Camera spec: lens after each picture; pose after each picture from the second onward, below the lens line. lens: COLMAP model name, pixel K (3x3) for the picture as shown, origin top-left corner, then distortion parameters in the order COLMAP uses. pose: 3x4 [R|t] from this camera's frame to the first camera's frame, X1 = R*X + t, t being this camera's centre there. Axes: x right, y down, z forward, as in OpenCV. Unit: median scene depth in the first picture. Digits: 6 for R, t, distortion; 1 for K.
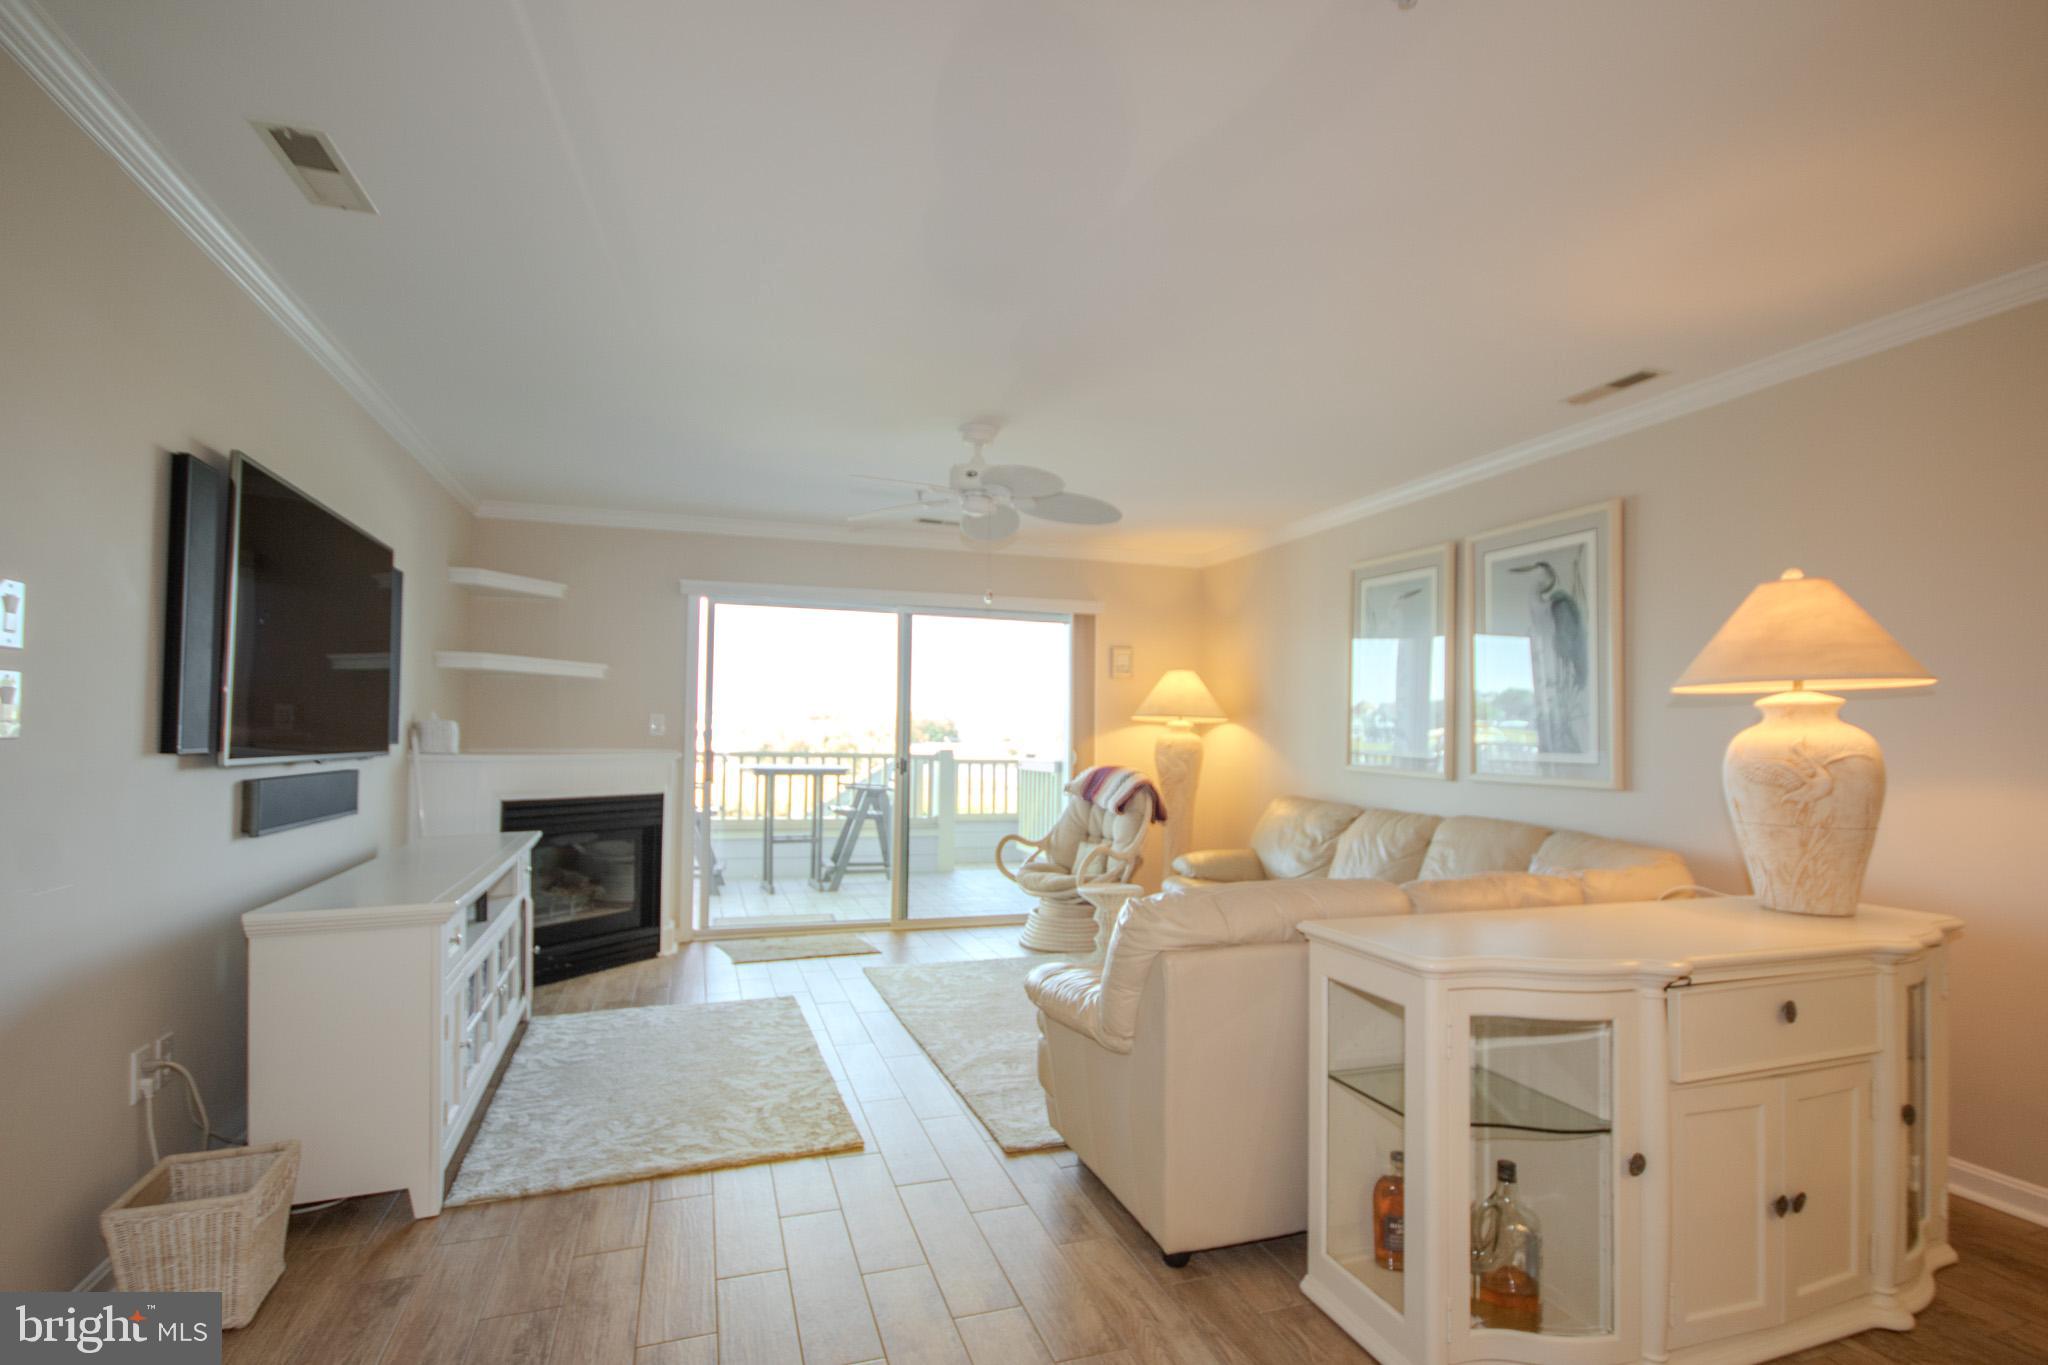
lens RADIAL K [[952.8, 0, 1018.7], [0, 952.8, 713.4], [0, 0, 1]] dist [-0.005254, -0.001146]
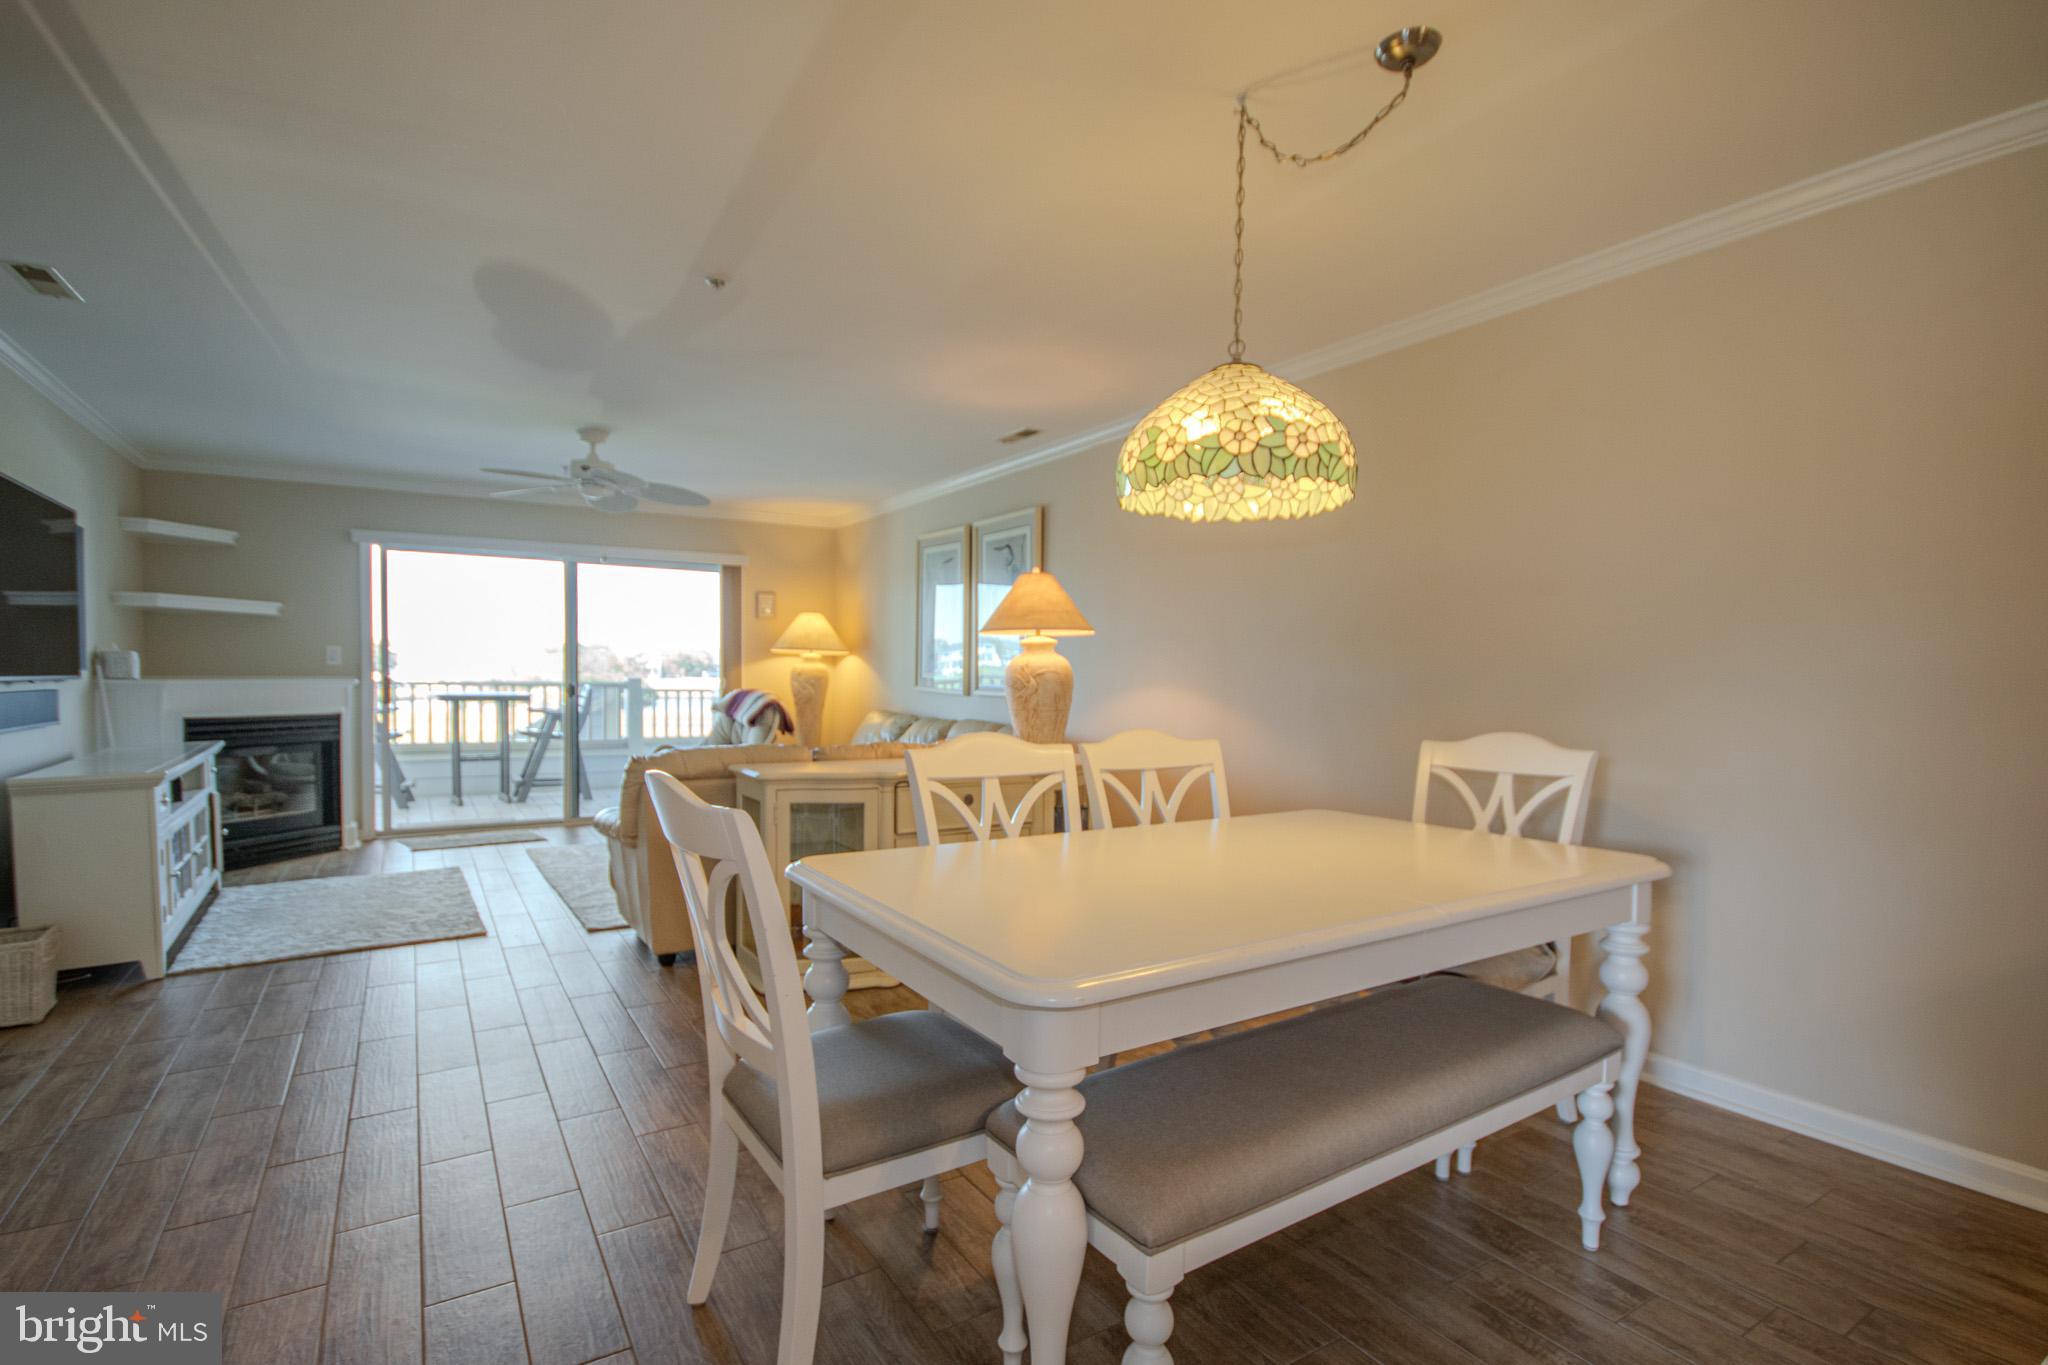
lens RADIAL K [[952.8, 0, 1018.7], [0, 952.8, 713.4], [0, 0, 1]] dist [-0.005254, -0.001146]
pose [[0.970638, -0.012908, 0.240200, 0.166249], [-0.003721, 0.997634, 0.068650, -0.000358], [-0.240518, -0.067528, 0.968293, -0.356245]]
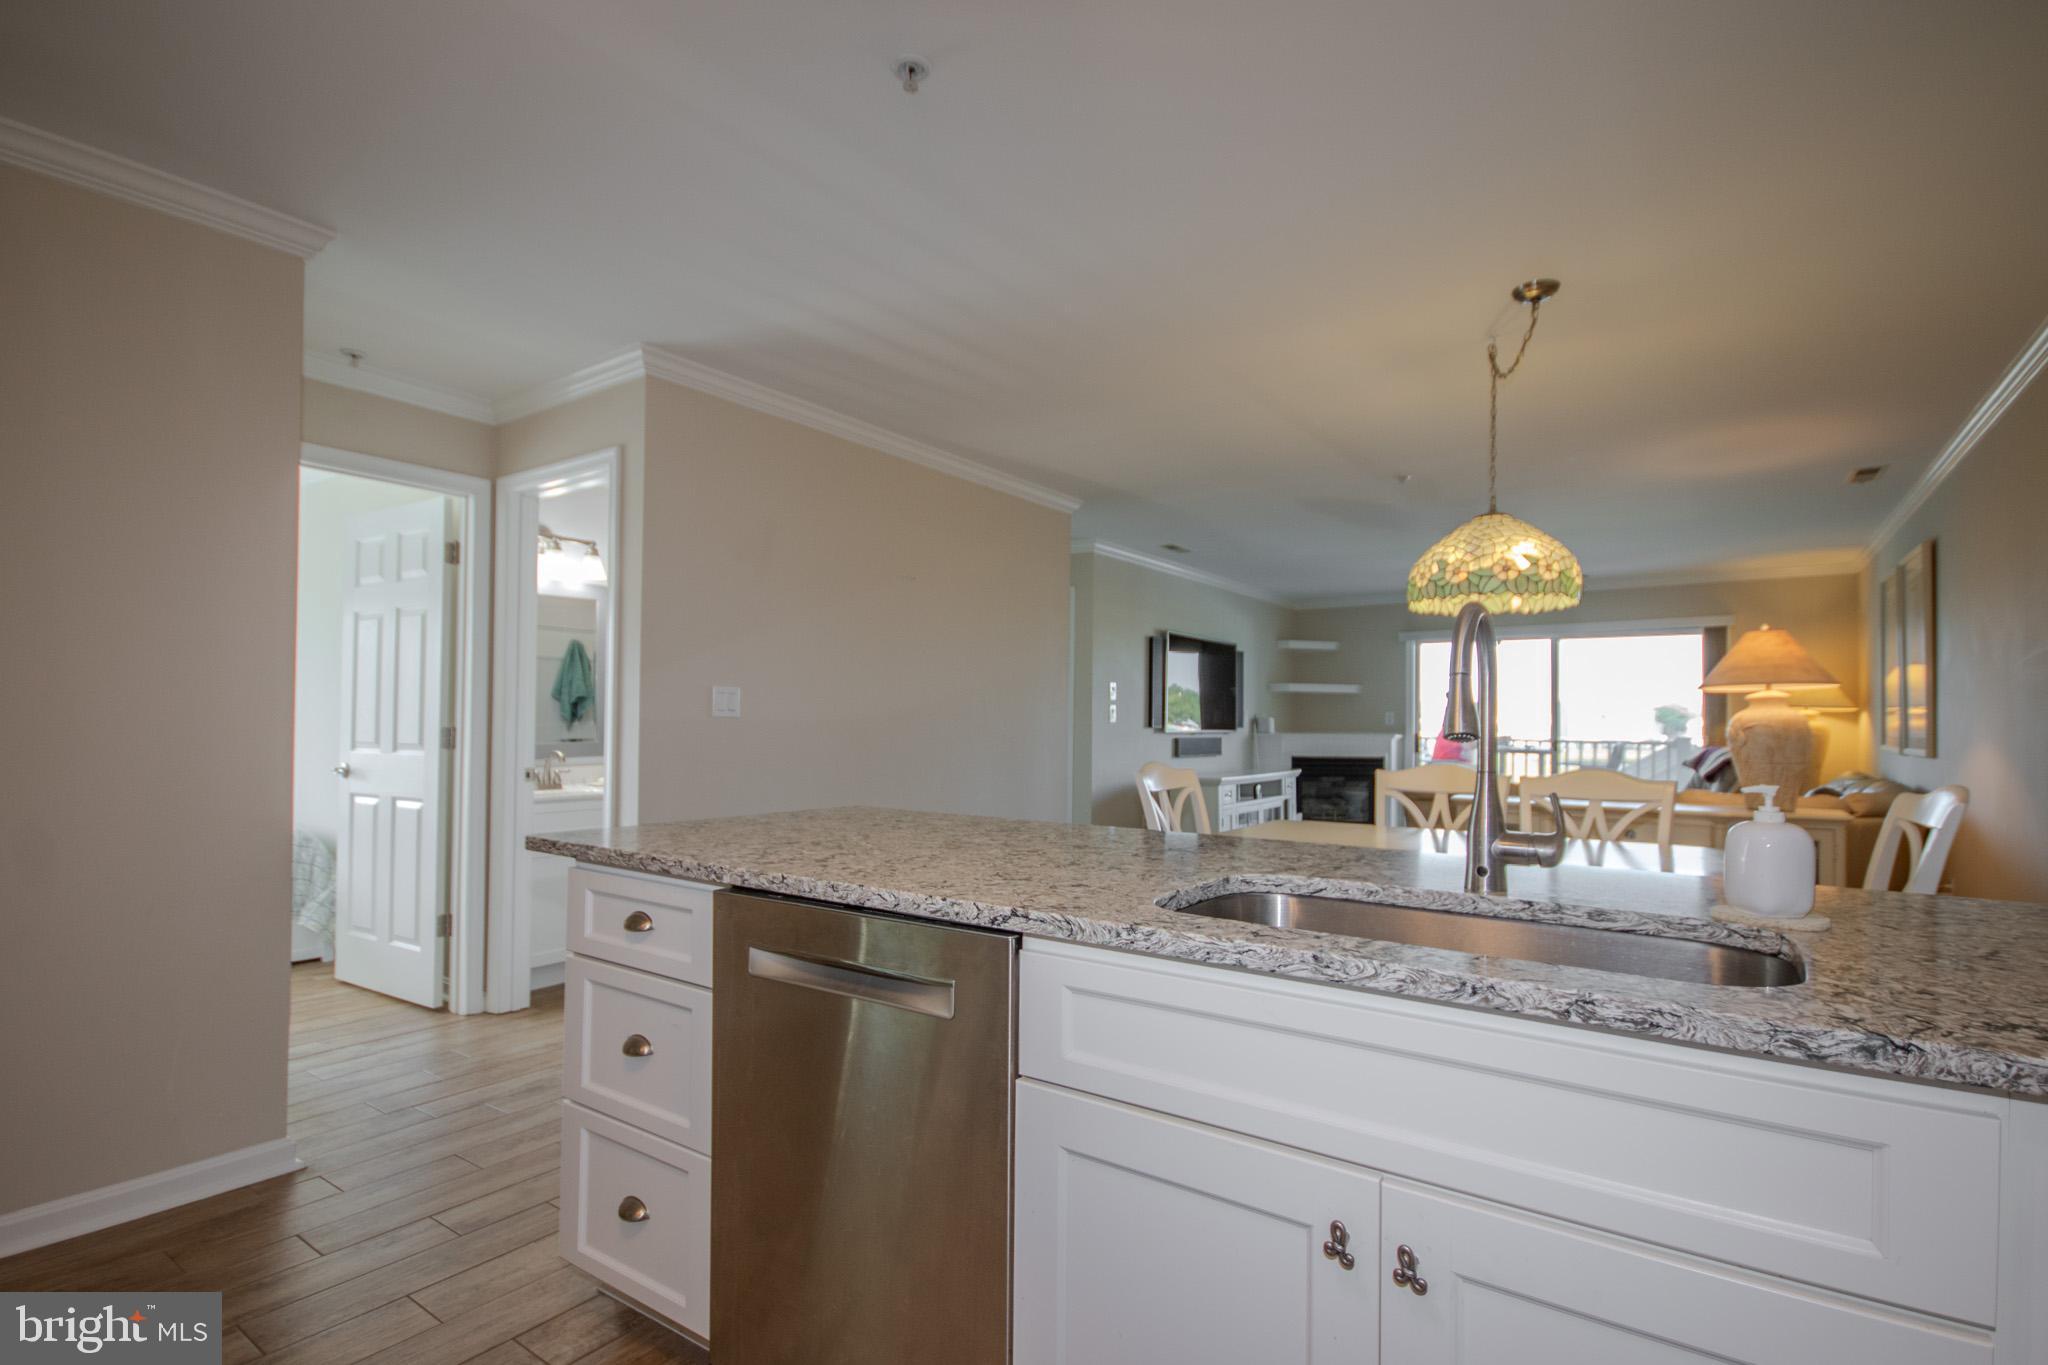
lens RADIAL K [[985.0, 0, 1024.0], [0, 985.0, 682.5], [0, 0, 1]] dist [0.000444, -0.000155]
pose [[0.592061, -0.042773, -0.804757, 0.728733], [0.018798, 0.999052, -0.039270, 0.004948], [0.805674, 0.008122, 0.592304, -0.635475]]
